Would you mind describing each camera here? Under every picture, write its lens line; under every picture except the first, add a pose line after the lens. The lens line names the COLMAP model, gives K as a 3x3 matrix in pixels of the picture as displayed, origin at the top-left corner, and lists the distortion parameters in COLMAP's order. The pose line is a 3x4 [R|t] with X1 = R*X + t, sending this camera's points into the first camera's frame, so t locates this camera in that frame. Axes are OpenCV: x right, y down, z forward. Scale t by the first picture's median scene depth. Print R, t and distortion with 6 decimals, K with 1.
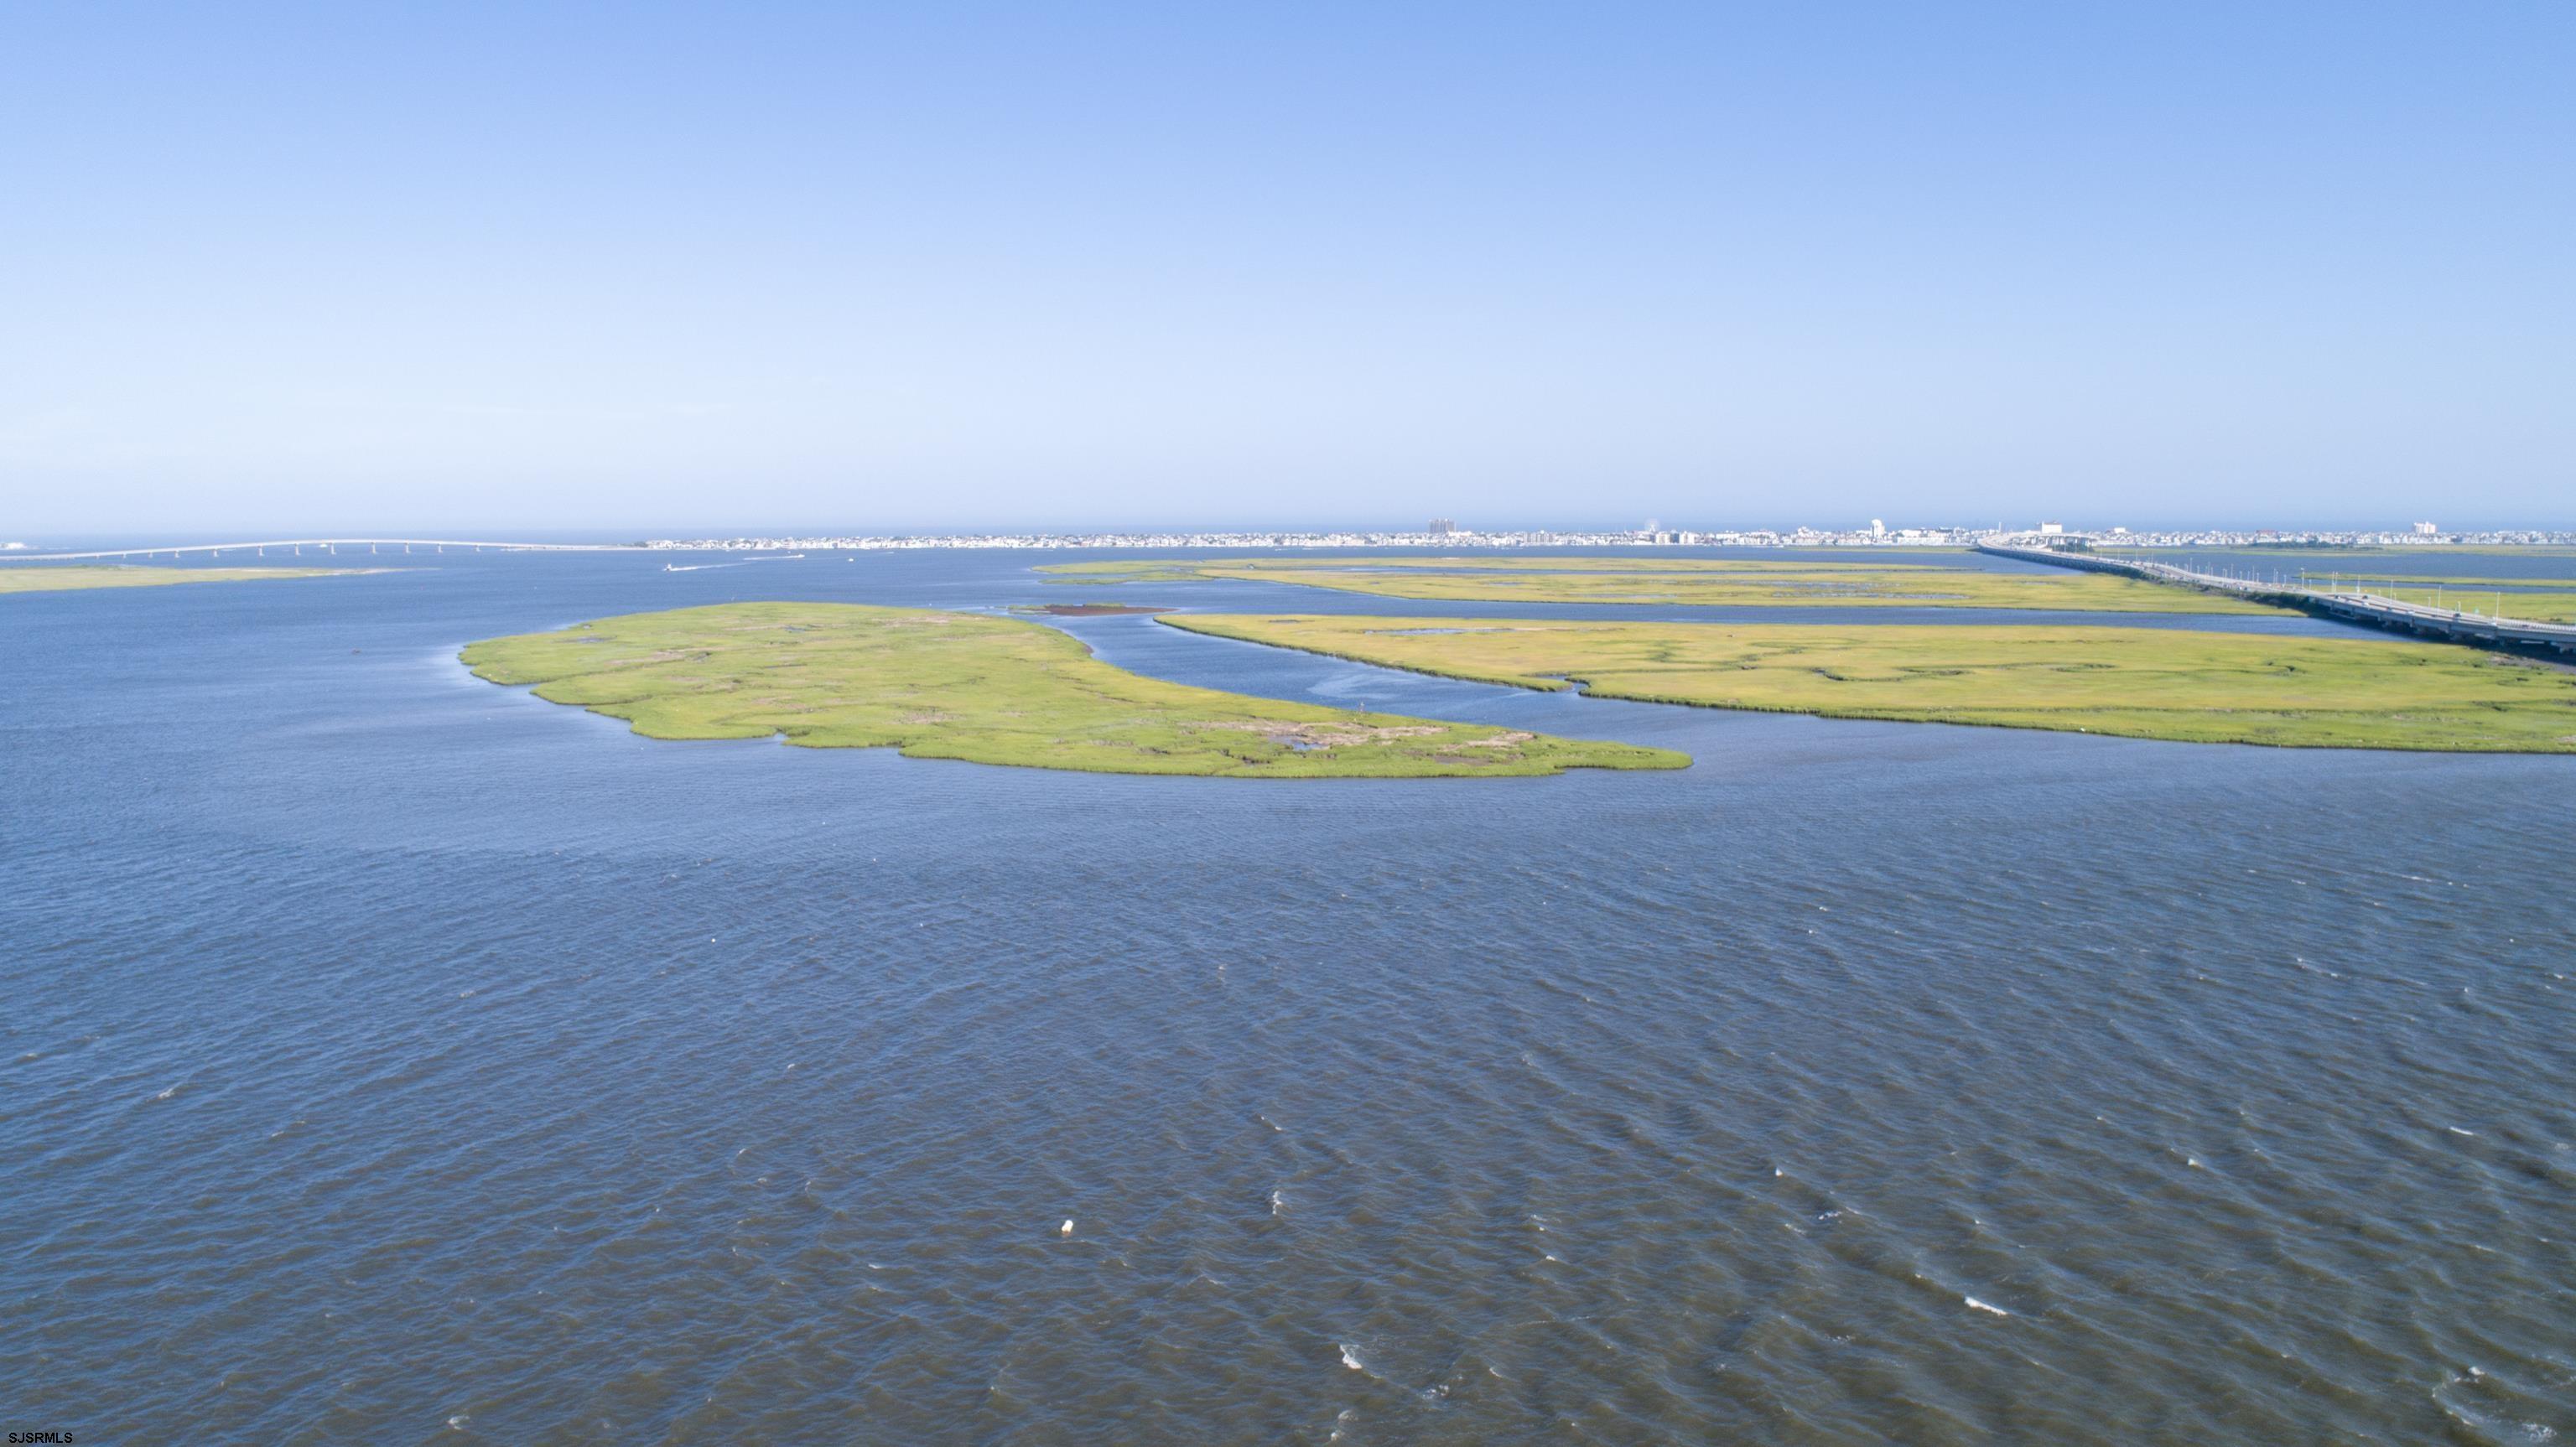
lens RADIAL K [[1714.3, 0, 1289.6], [0, 1714.3, 730.2], [0, 0, 1]] dist [-0.019894, 0.007370]
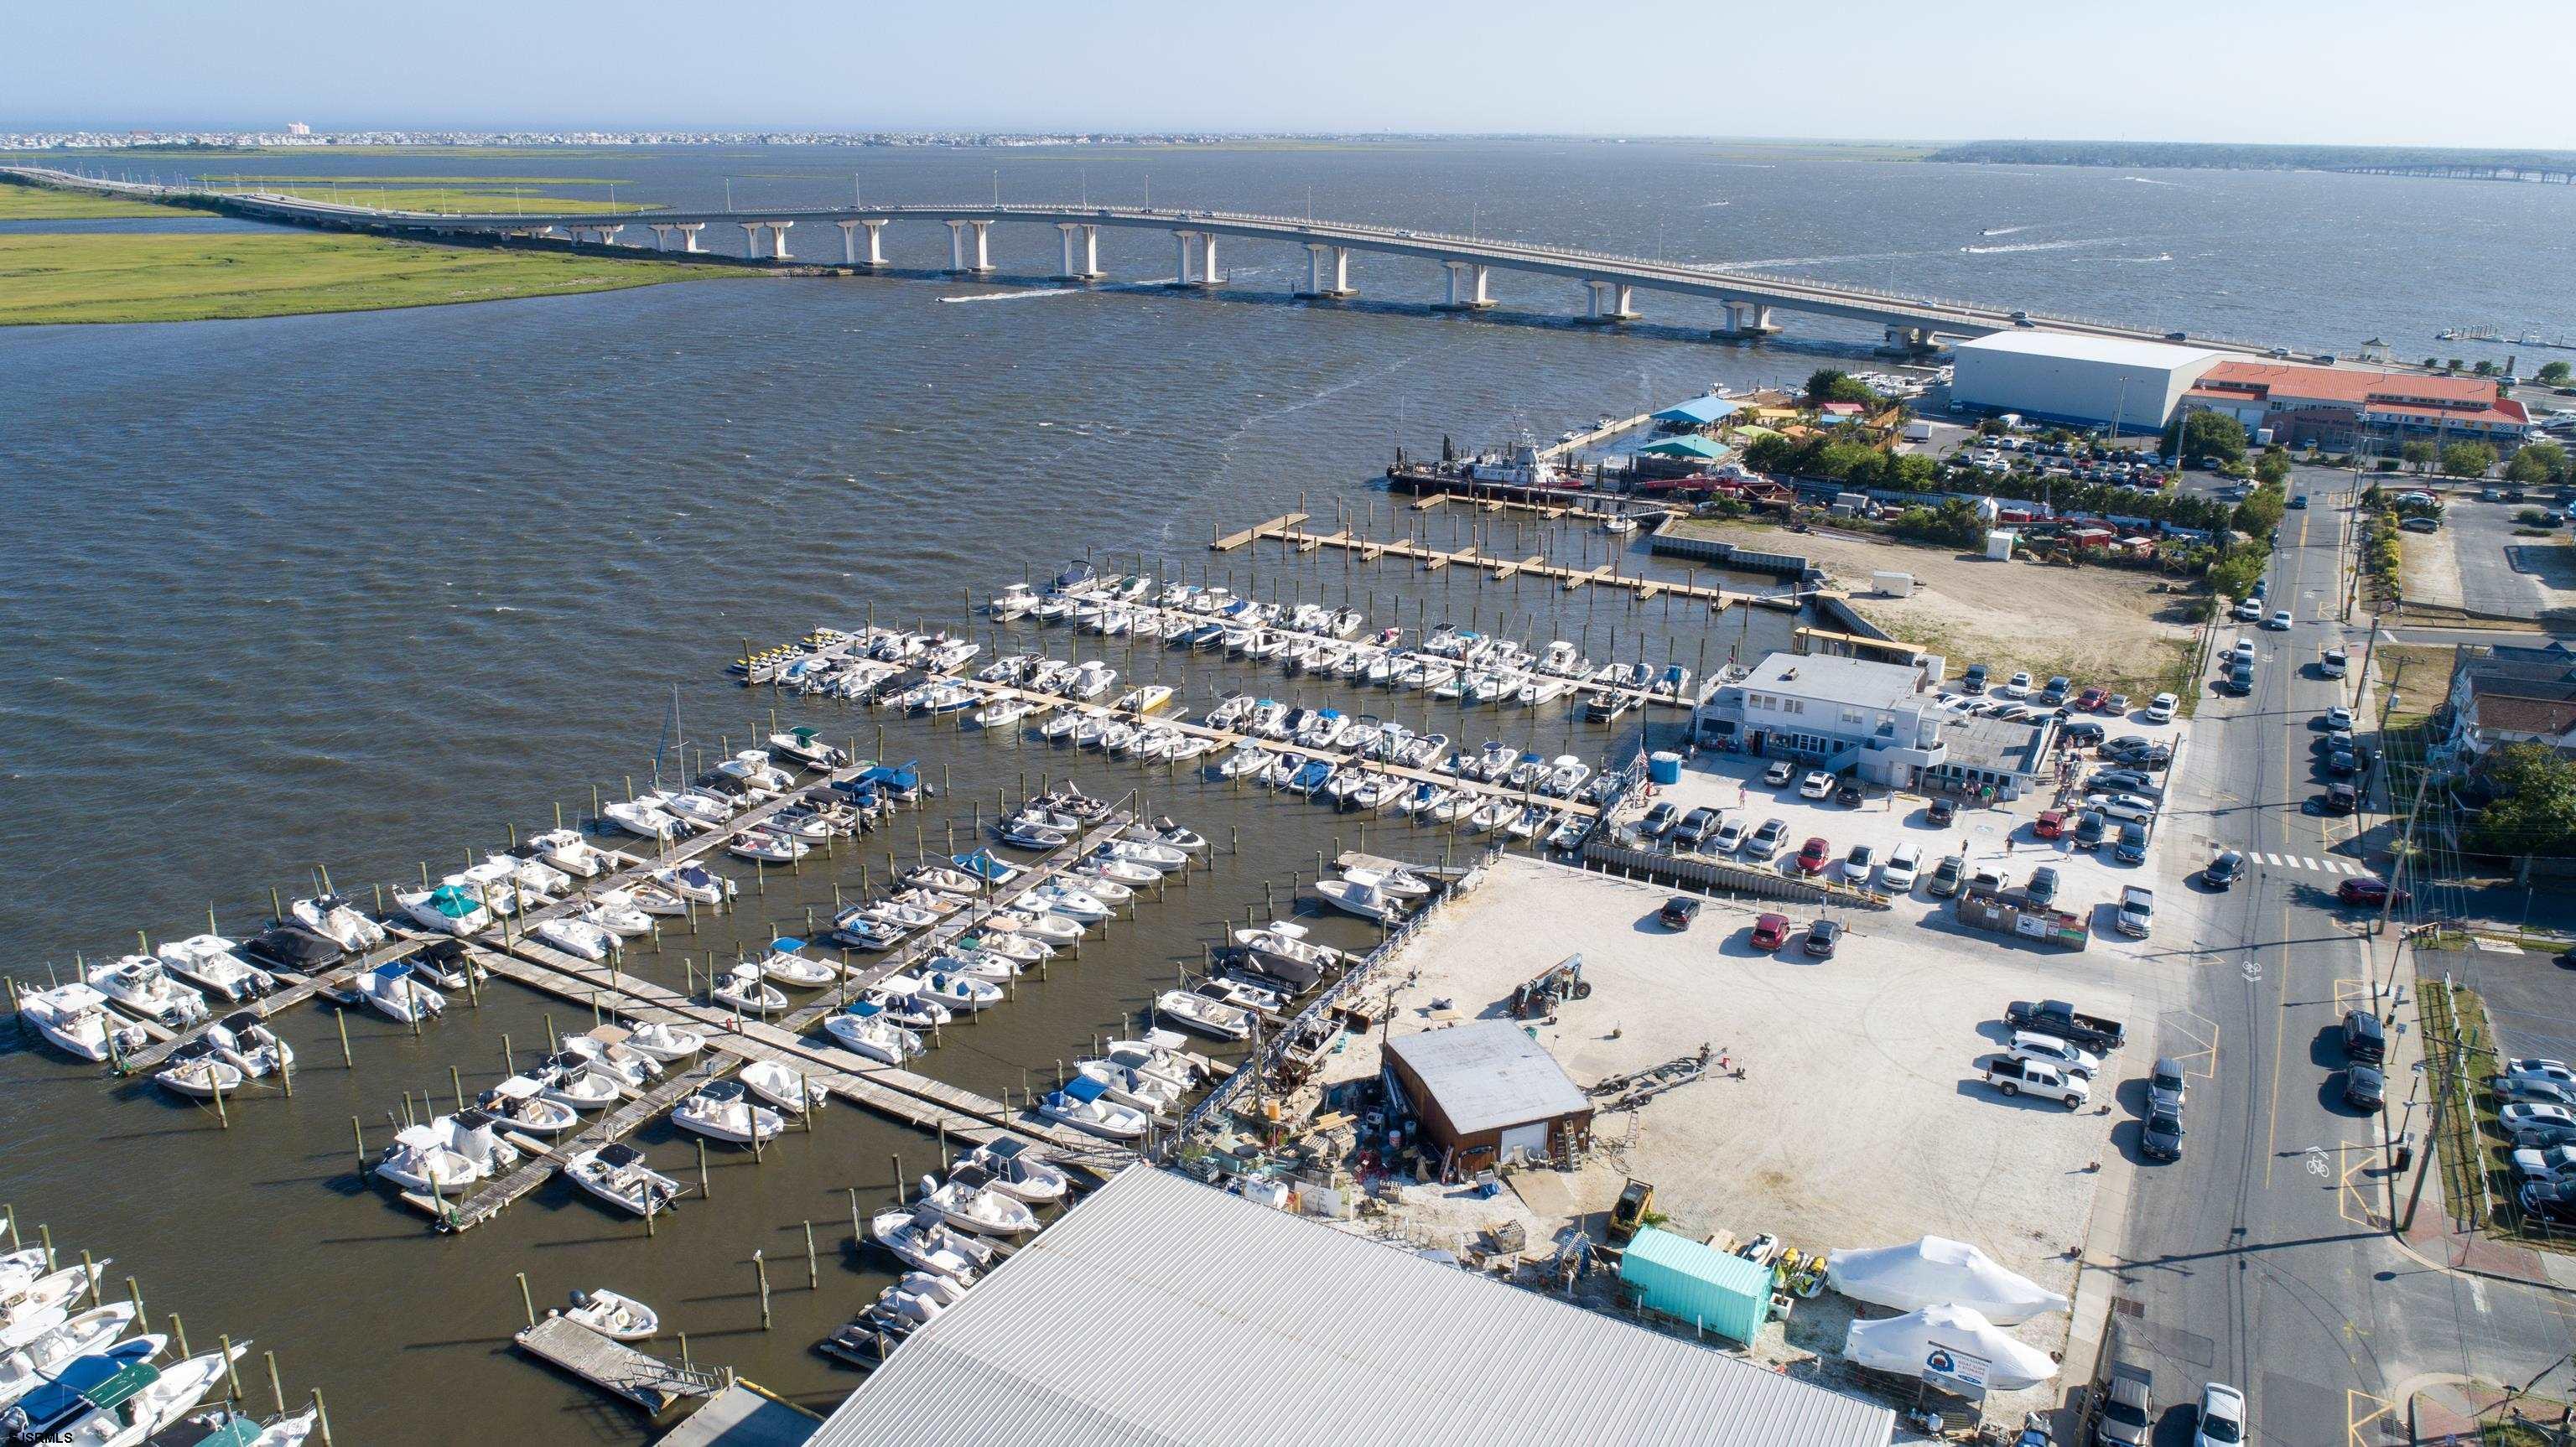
lens RADIAL K [[1714.3, 0, 1289.6], [0, 1714.3, 730.2], [0, 0, 1]] dist [-0.019894, 0.007370]
pose [[0.464066, -0.287141, 0.837970, -0.052553], [0.095484, 0.956706, 0.274949, 0.008129], [-0.880639, -0.047582, 0.471392, -0.072155]]
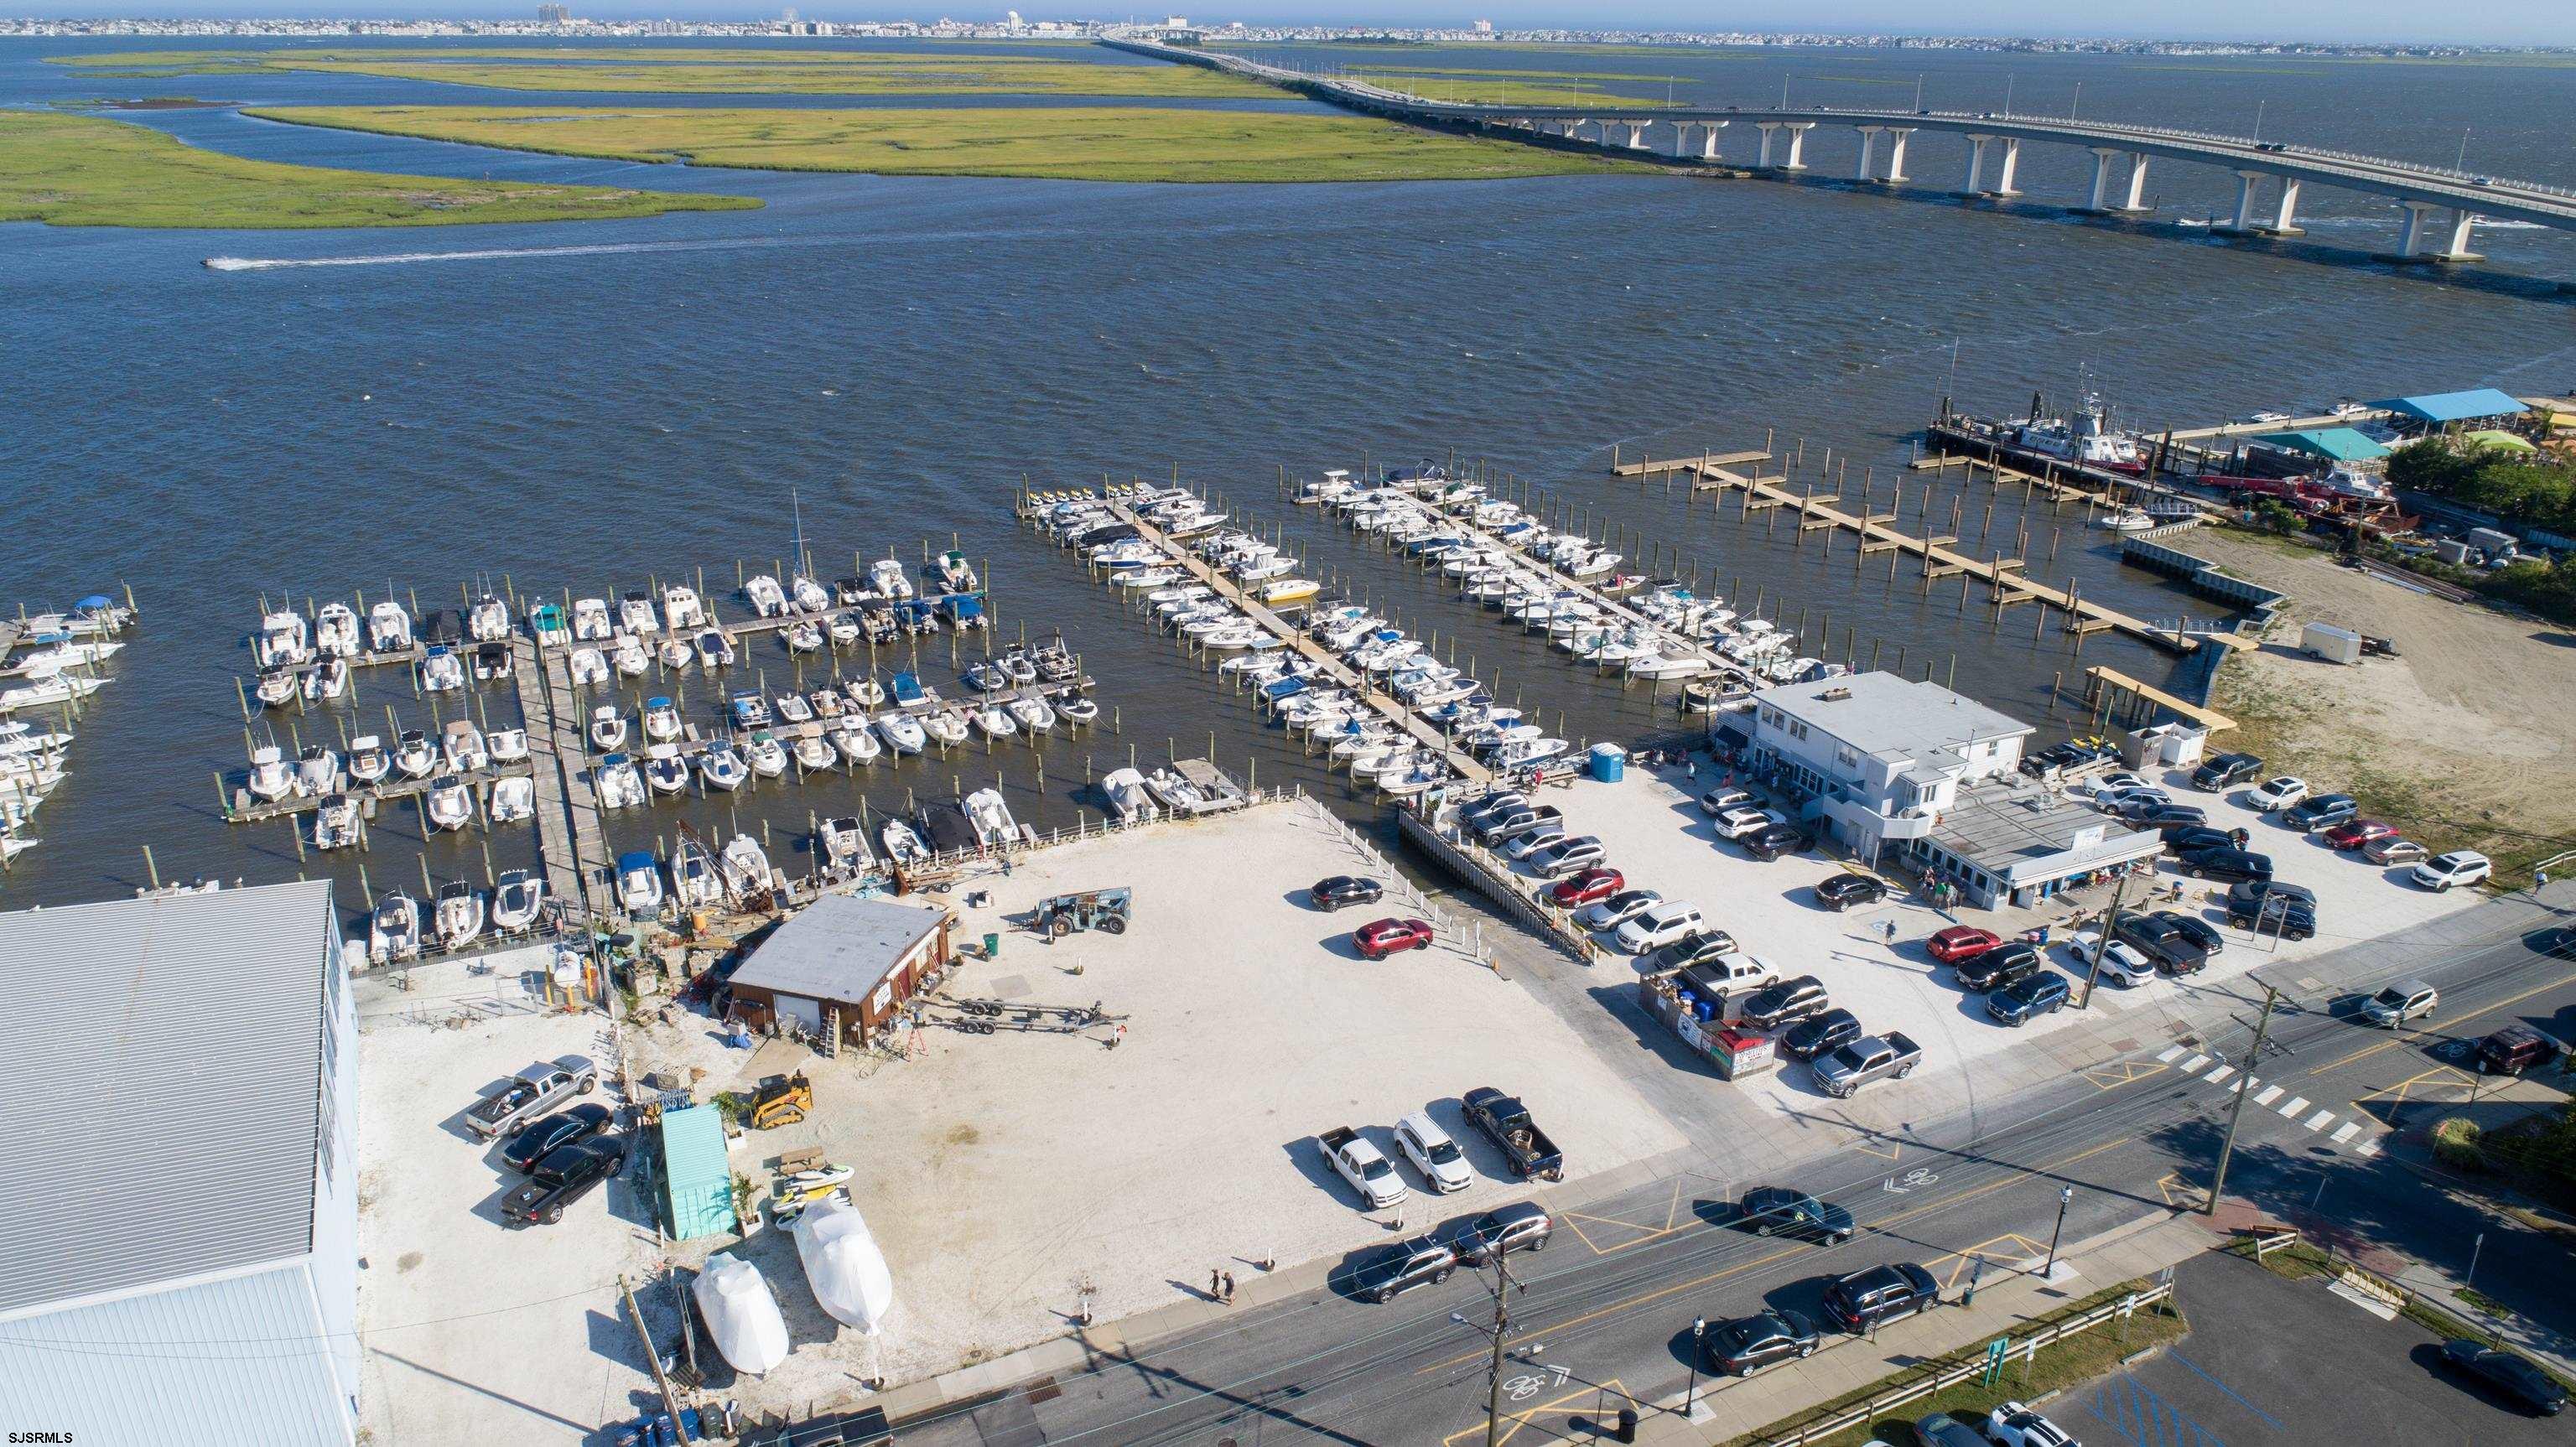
lens RADIAL K [[1714.3, 0, 1289.6], [0, 1714.3, 730.2], [0, 0, 1]] dist [-0.019894, 0.007370]
pose [[0.893187, -0.159459, 0.420464, -0.006127], [0.038095, 0.958488, 0.282578, 0.013800], [-0.448069, -0.236378, 0.862183, -0.113600]]
